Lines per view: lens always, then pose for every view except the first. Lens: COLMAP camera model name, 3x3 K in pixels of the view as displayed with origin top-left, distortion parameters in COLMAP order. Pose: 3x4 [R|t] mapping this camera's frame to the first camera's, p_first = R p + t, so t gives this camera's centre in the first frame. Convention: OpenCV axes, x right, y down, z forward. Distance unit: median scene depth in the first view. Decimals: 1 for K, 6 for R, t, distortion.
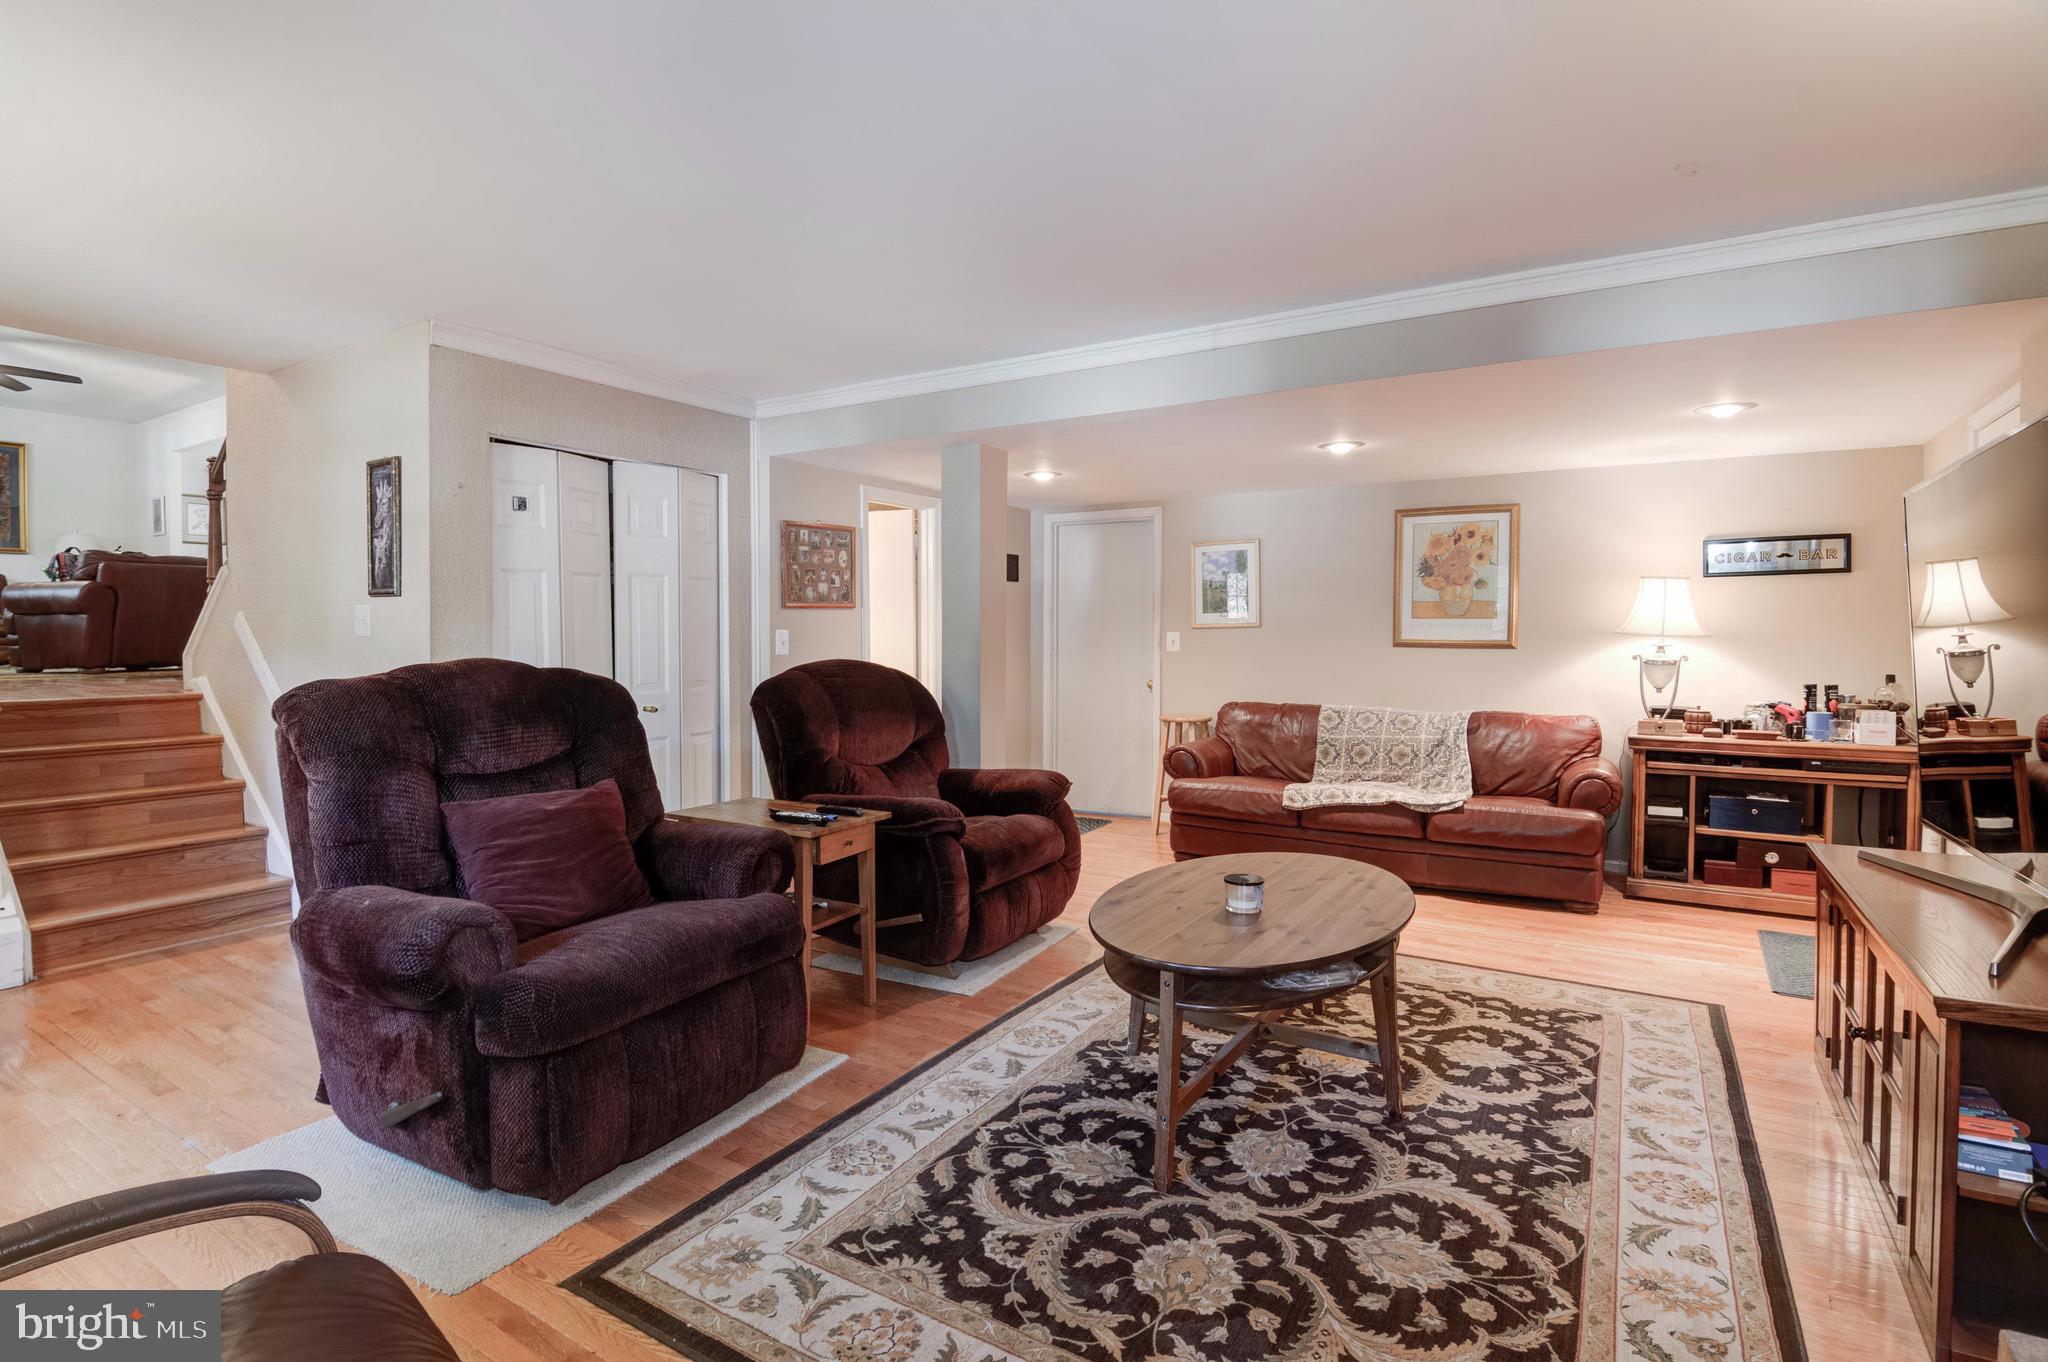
lens RADIAL K [[997.5, 0, 999.9], [0, 997.5, 666.6], [0, 0, 1]] dist [-0.013281, -0.000639]
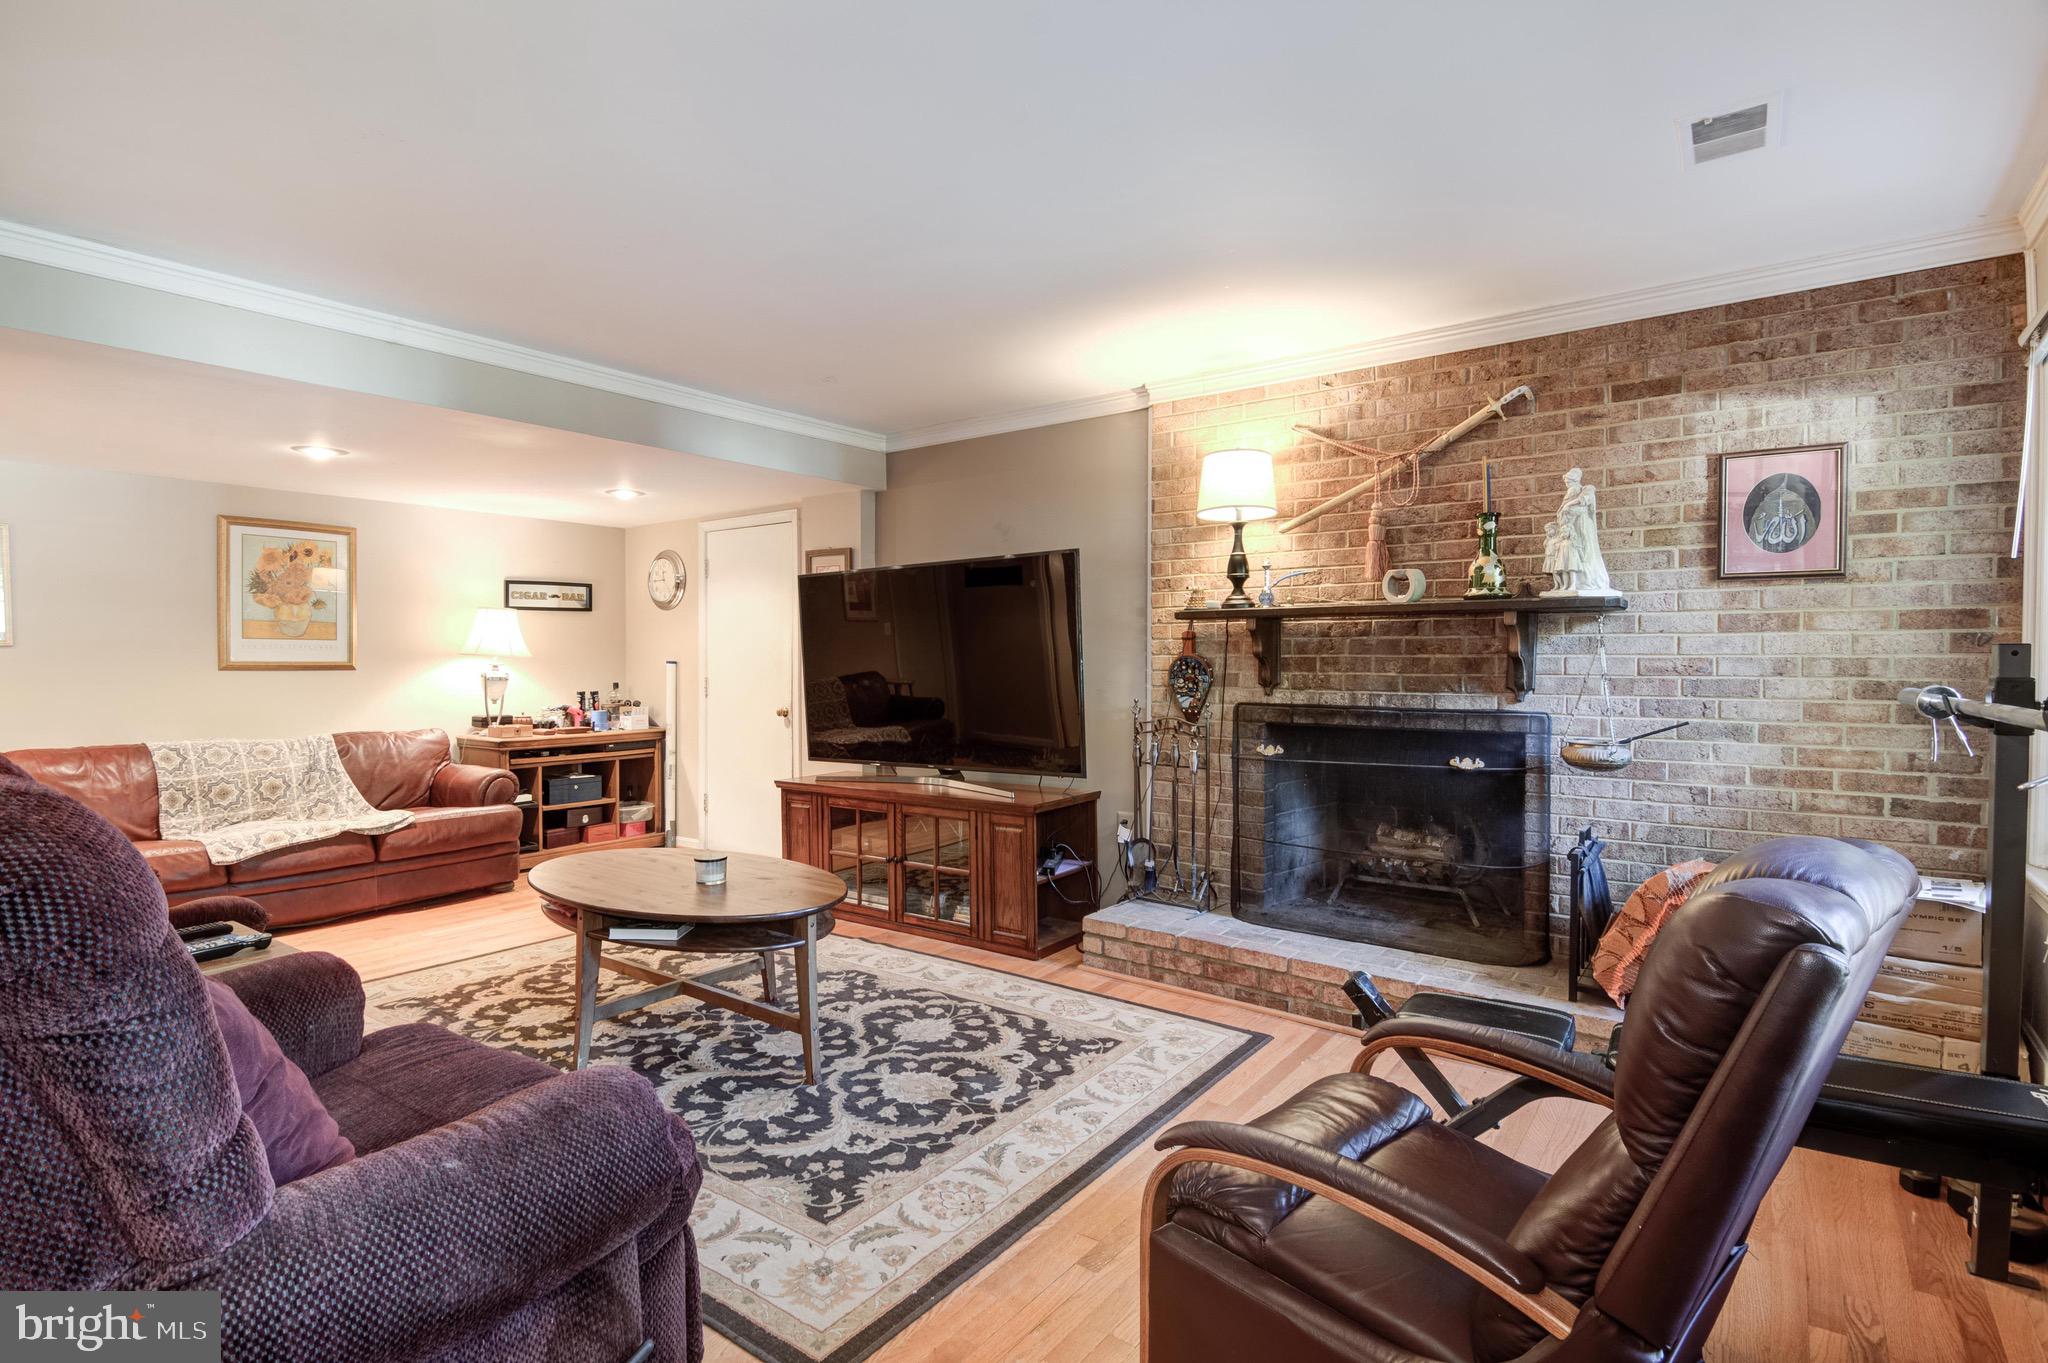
lens RADIAL K [[997.5, 0, 999.9], [0, 997.5, 667.1], [0, 0, 1]] dist [-0.013281, -0.000639]
pose [[0.087083, -0.011261, 0.996137, -0.815567], [0.035257, 0.999345, 0.008215, -0.010917], [-0.995577, 0.034406, 0.087423, 0.470427]]
